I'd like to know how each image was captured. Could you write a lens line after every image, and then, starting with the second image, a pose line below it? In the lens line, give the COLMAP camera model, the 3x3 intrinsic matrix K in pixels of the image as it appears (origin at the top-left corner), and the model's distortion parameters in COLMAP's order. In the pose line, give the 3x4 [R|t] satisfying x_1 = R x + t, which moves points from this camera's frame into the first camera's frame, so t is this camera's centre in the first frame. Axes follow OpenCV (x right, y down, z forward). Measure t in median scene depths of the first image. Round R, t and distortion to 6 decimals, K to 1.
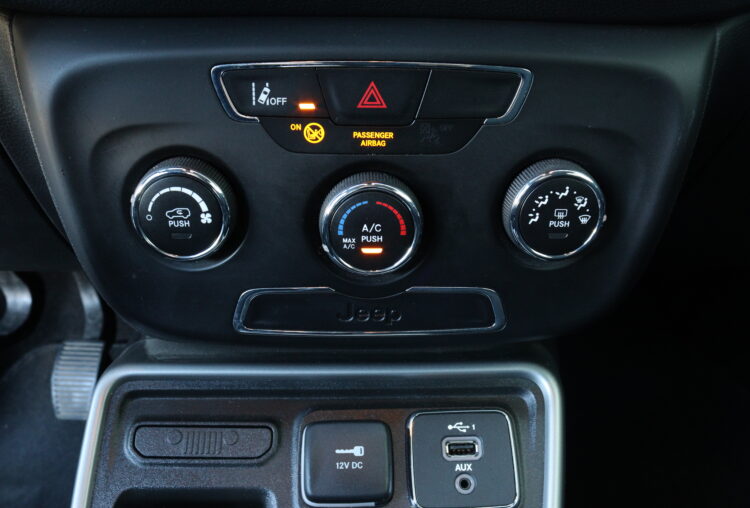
lens RADIAL K [[628.1, 0, 381.7], [0, 628.1, 239.2], [0, 0, 1]] dist [-0.182373, 0.174280]
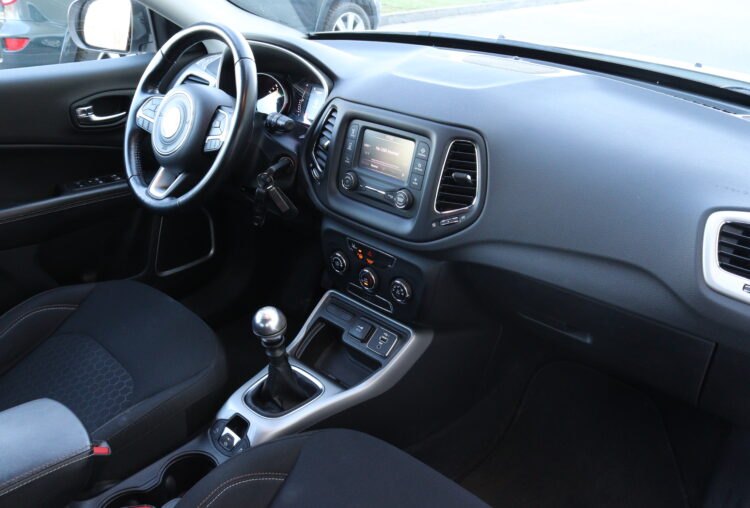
lens RADIAL K [[628.1, 0, 381.7], [0, 628.1, 239.2], [0, 0, 1]] dist [-0.182373, 0.174280]
pose [[0.712914, 0.302176, -0.632805, 2.884849], [-0.270957, 0.951011, 0.148867, -1.011800], [0.646789, 0.065333, 0.759866, -2.452867]]
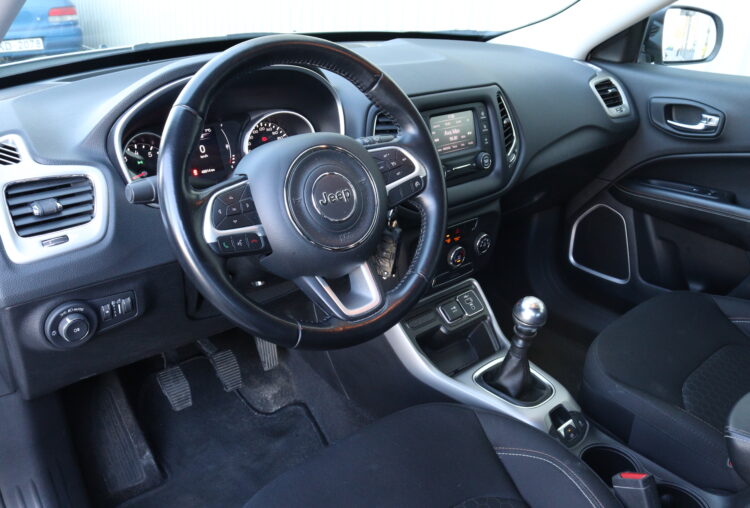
lens RADIAL K [[628.1, 0, 381.7], [0, 628.1, 239.2], [0, 0, 1]] dist [-0.182373, 0.174280]
pose [[0.783947, -0.250780, 0.567923, -3.136200], [0.222599, 0.967502, 0.119955, -0.843795], [-0.579549, 0.032380, 0.814294, -2.543097]]
